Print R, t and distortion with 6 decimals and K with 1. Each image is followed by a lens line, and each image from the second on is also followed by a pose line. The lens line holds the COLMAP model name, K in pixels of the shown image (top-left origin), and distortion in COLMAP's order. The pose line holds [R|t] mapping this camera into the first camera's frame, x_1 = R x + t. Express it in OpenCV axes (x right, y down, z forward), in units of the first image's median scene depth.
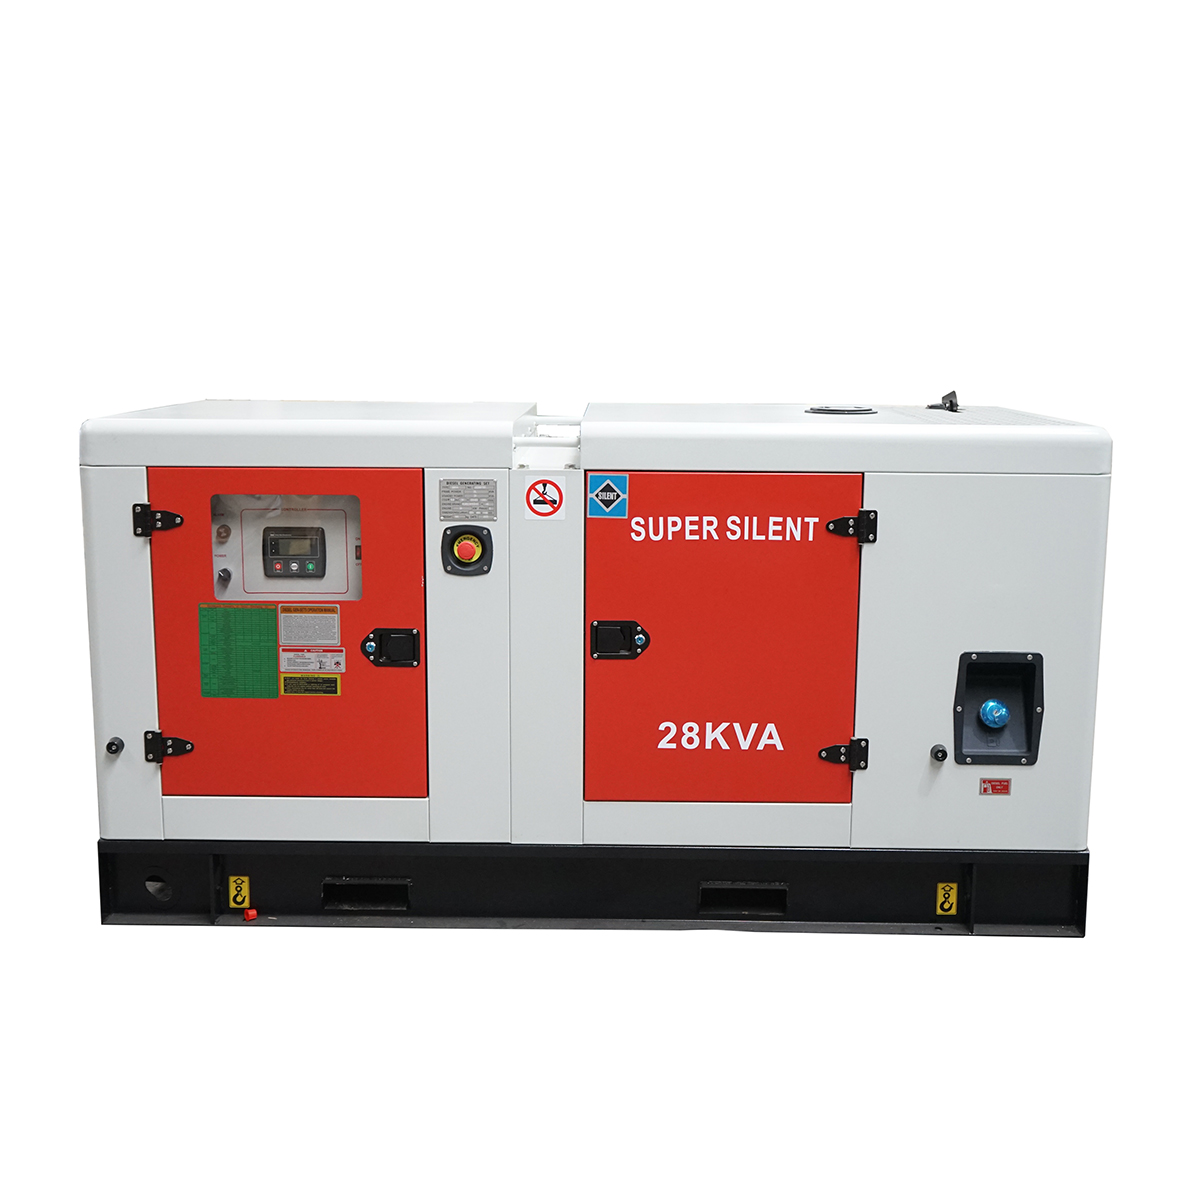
lens RADIAL K [[1619.9, 0, 600.2], [0, 1619.9, 639.1], [0, 0, 1]] dist [-0.015402, 0.004702]
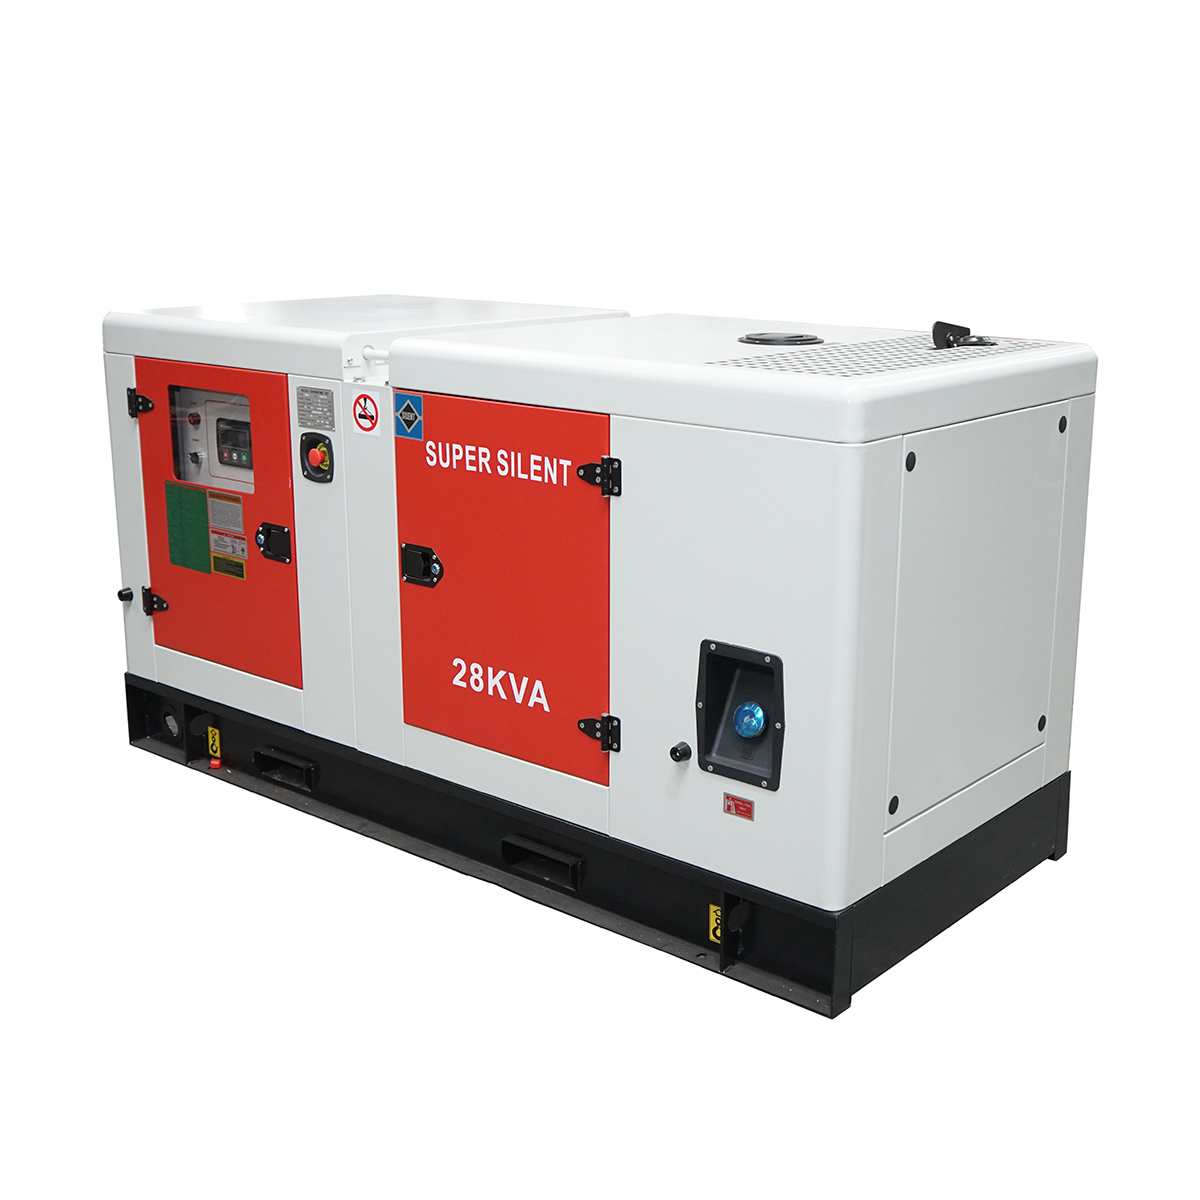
lens RADIAL K [[1599.0, 0, 600.0], [0, 1599.0, 600.0], [0, 0, 1]] dist [0.008908, 0.009708]
pose [[0.771891, 0.156160, -0.616277, 0.693317], [-0.122401, 0.987732, 0.096975, -0.085934], [0.623860, 0.000579, 0.781536, 0.323210]]
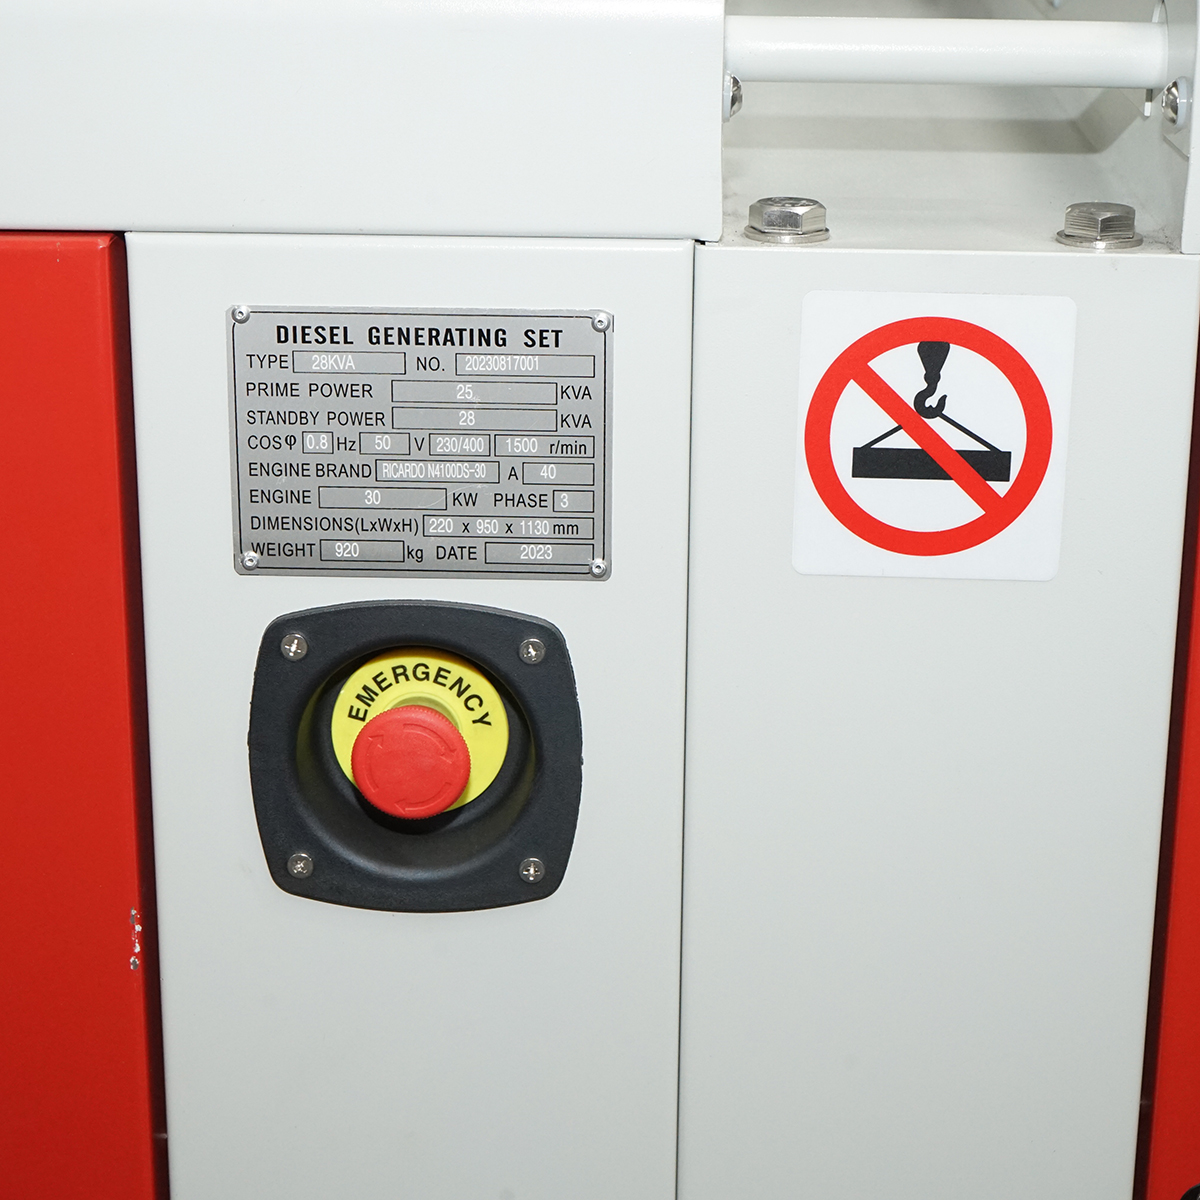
lens RADIAL K [[2782.8, 0, 600.0], [0, 2782.8, 600.0], [0, 0, 1]] dist [-0.004342, -0.032665]
pose [[0.999823, 0.008872, -0.016569, -0.060096], [-0.006925, 0.993446, 0.114088, -0.100805], [0.017472, -0.113953, 0.993332, 0.737443]]
